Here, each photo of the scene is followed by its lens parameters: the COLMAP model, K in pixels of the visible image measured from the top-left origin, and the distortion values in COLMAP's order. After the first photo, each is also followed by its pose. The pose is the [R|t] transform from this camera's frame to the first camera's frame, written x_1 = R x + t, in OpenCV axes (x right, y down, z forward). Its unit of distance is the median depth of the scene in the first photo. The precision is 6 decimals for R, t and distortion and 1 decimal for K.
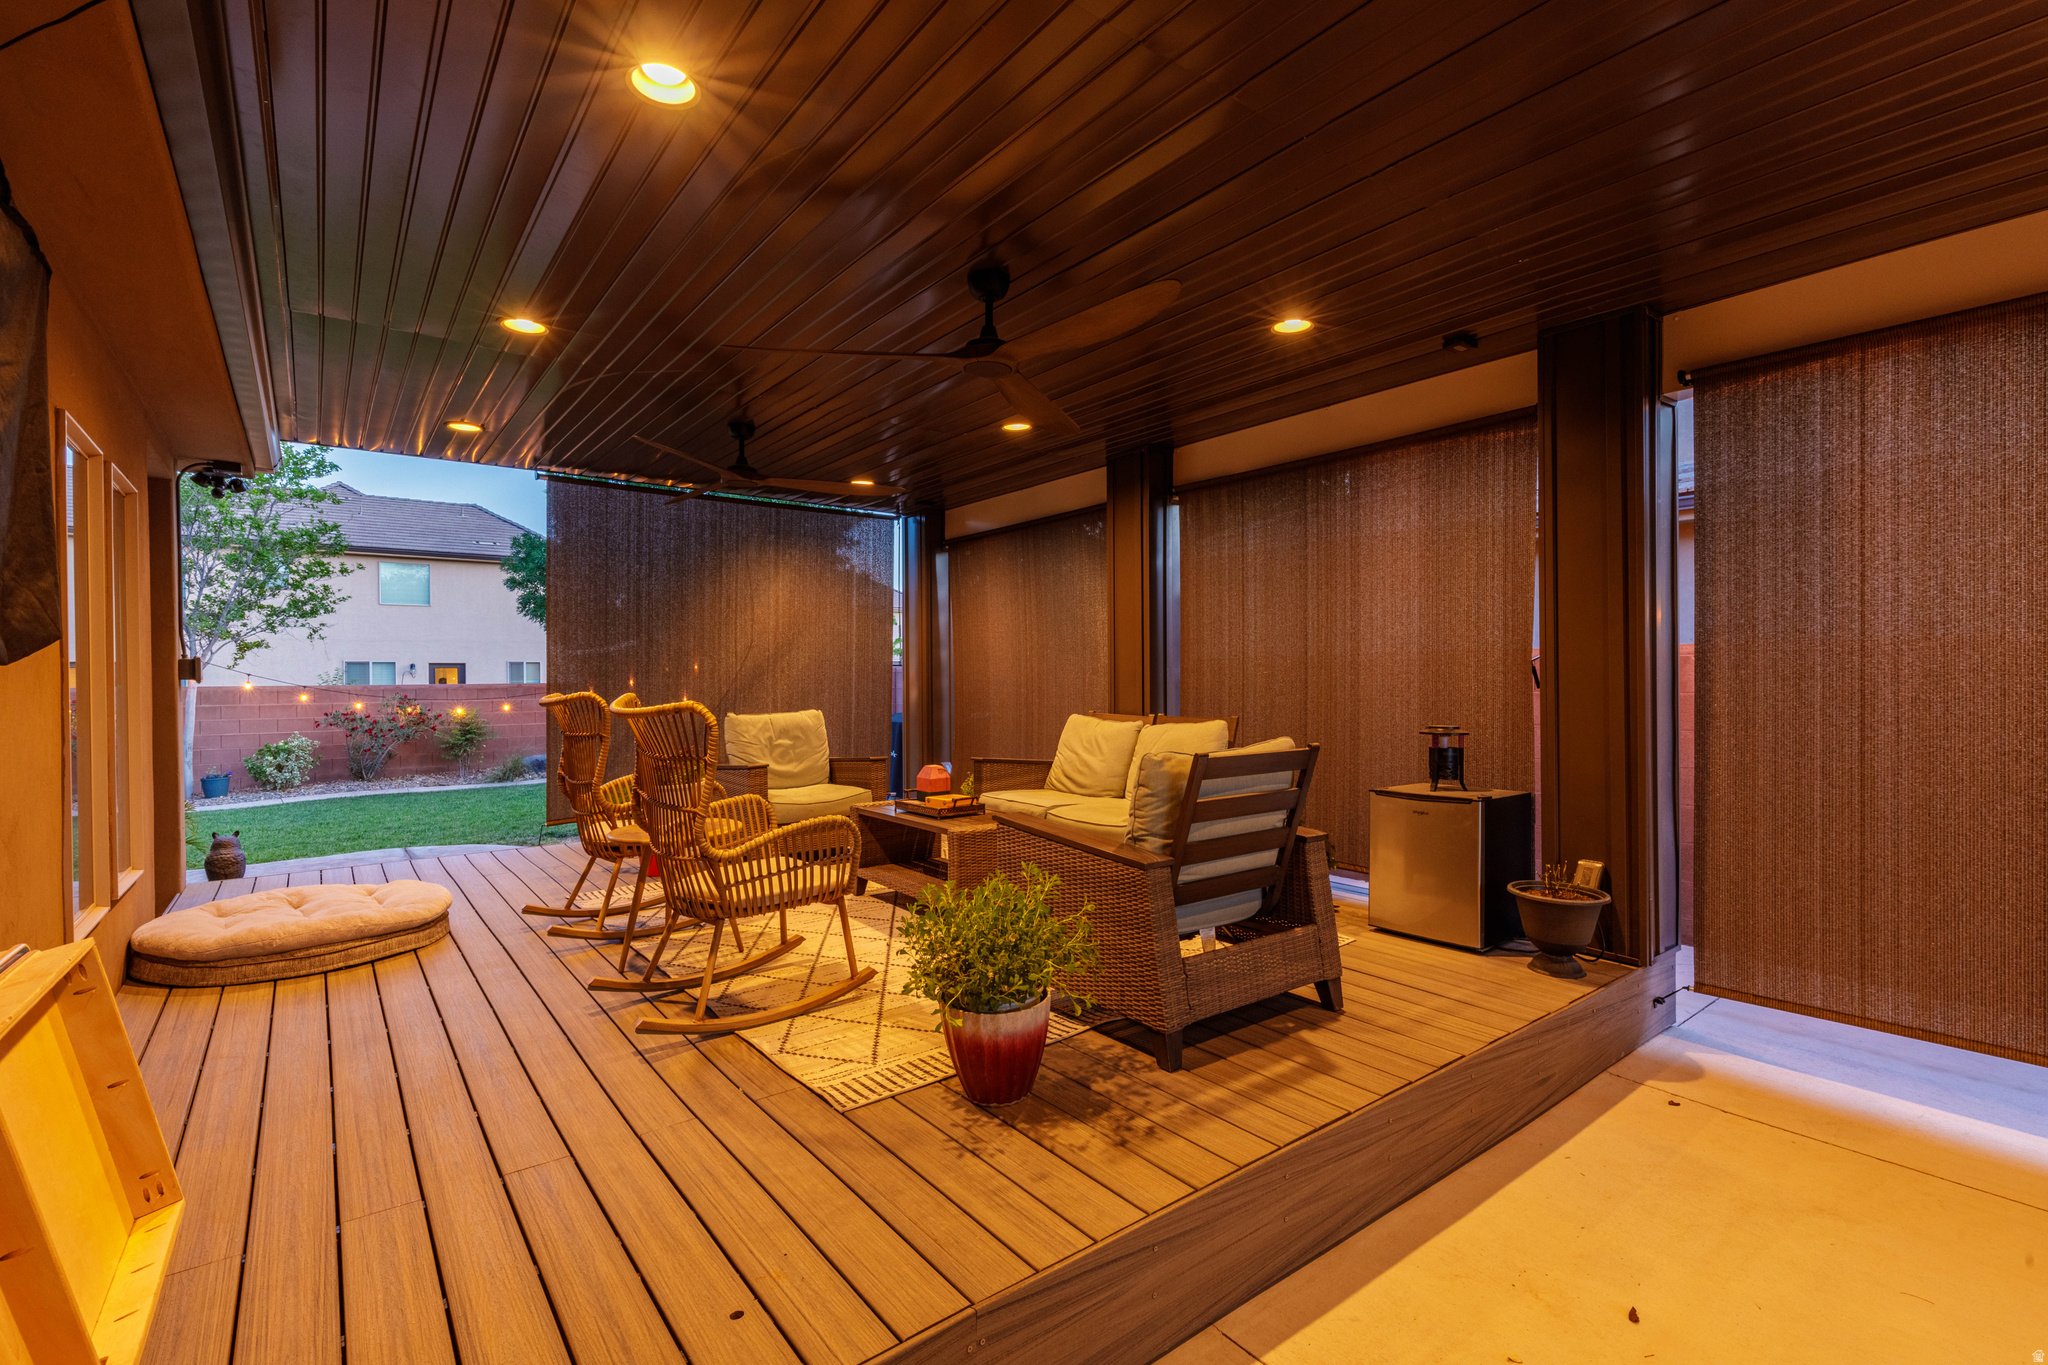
lens RADIAL K [[914.0, 0, 1024.0], [0, 914.0, 682.5], [0, 0, 1]] dist [-0.001246, 0.000012]
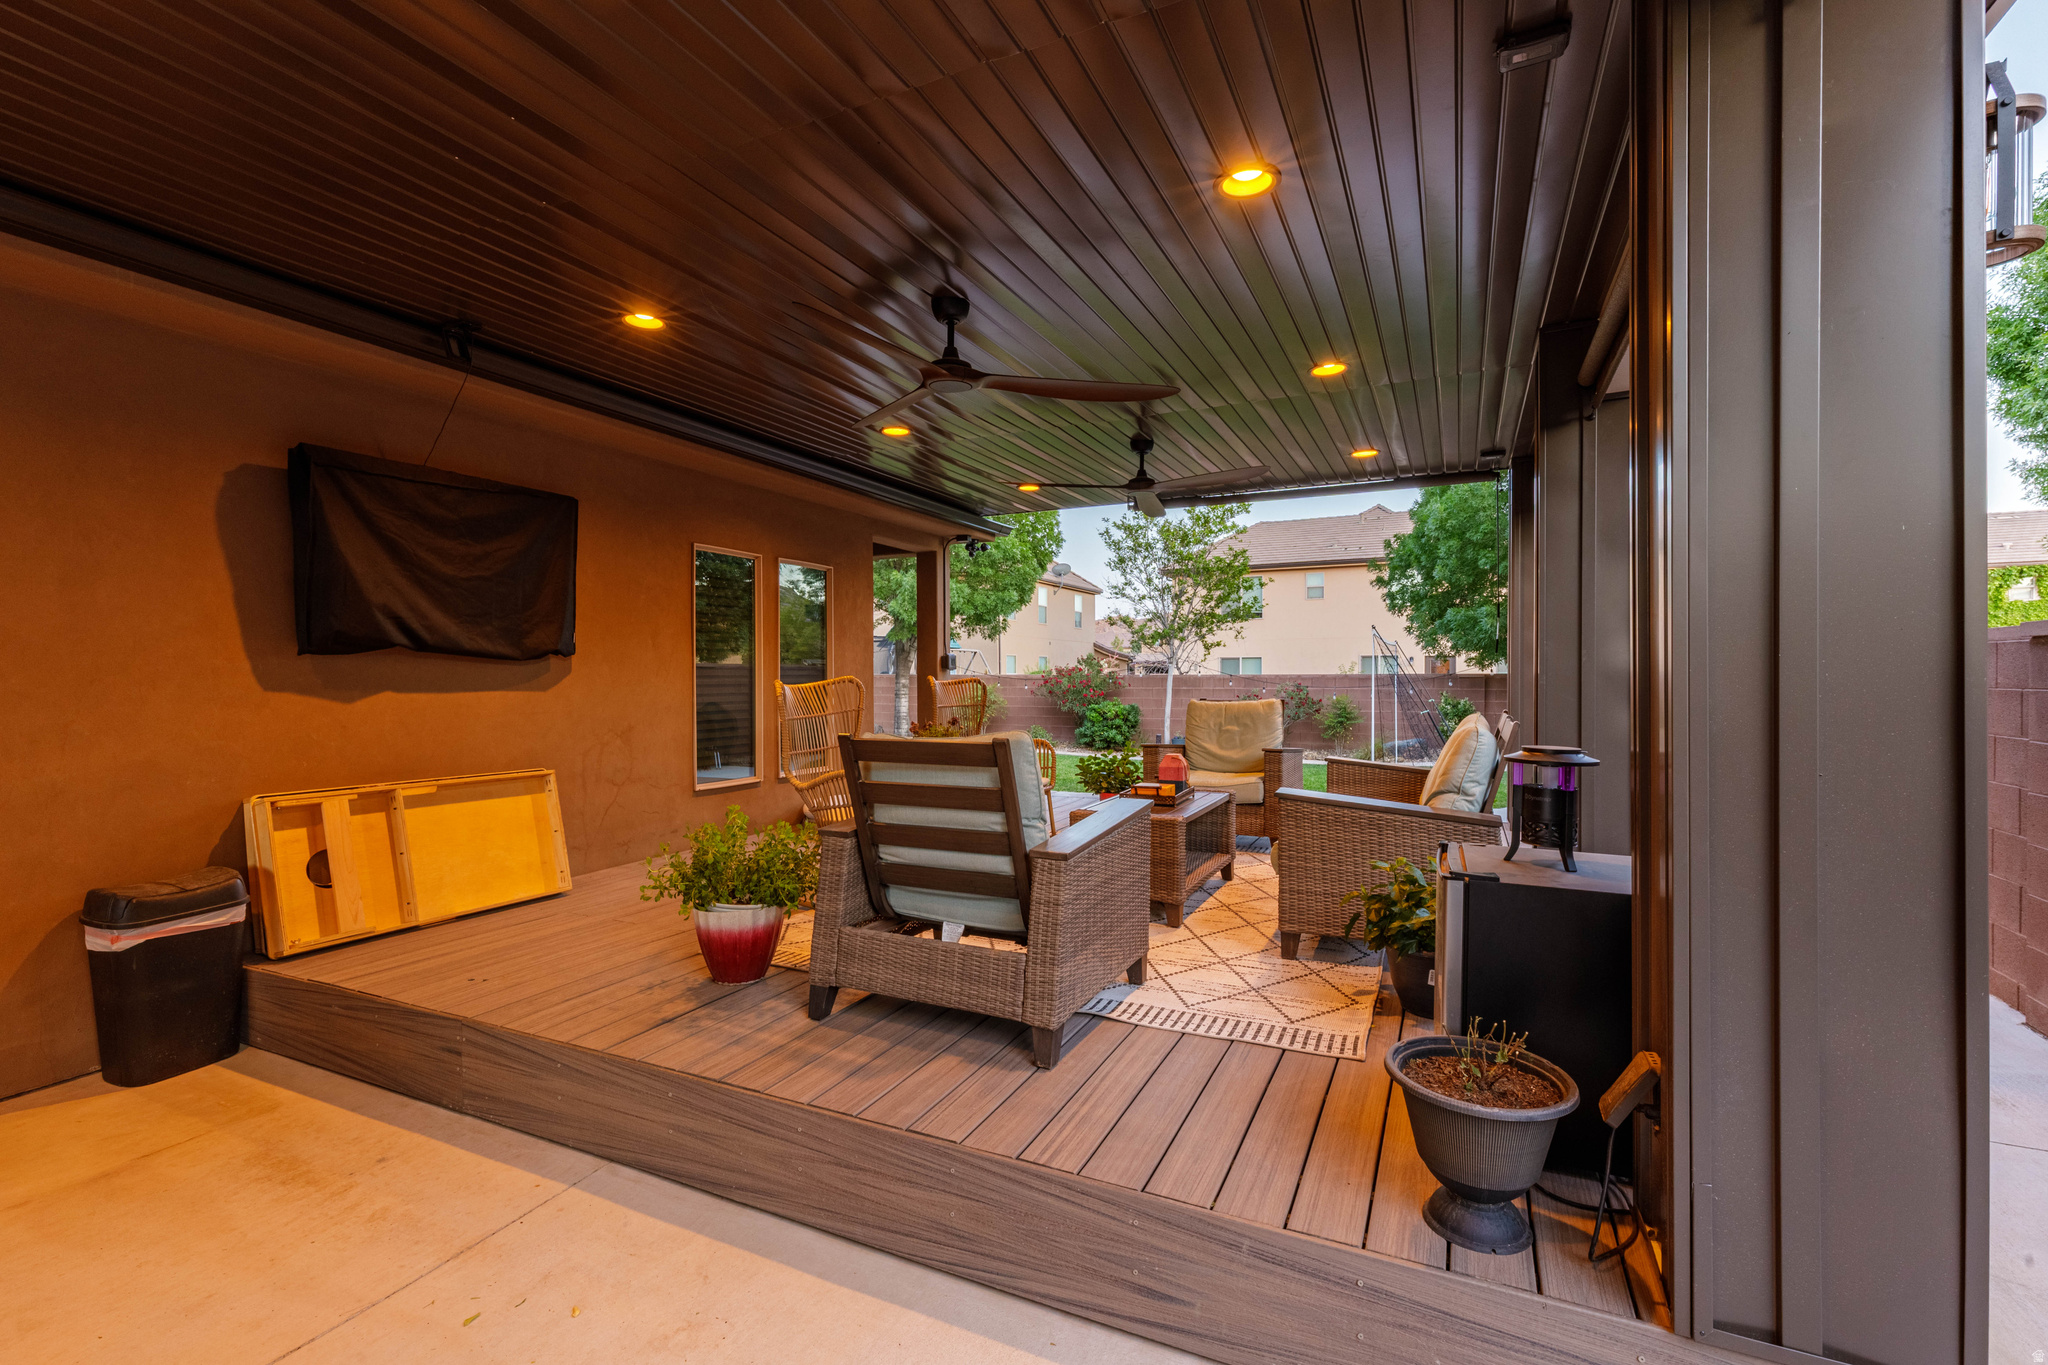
lens RADIAL K [[914.0, 0, 1024.0], [0, 914.0, 682.5], [0, 0, 1]] dist [-0.001246, 0.000012]
pose [[0.451185, 0.011477, -0.892357, 1.105547], [-0.004261, 0.999934, 0.010707, 0.006116], [0.892420, -0.001029, 0.451204, 0.644698]]
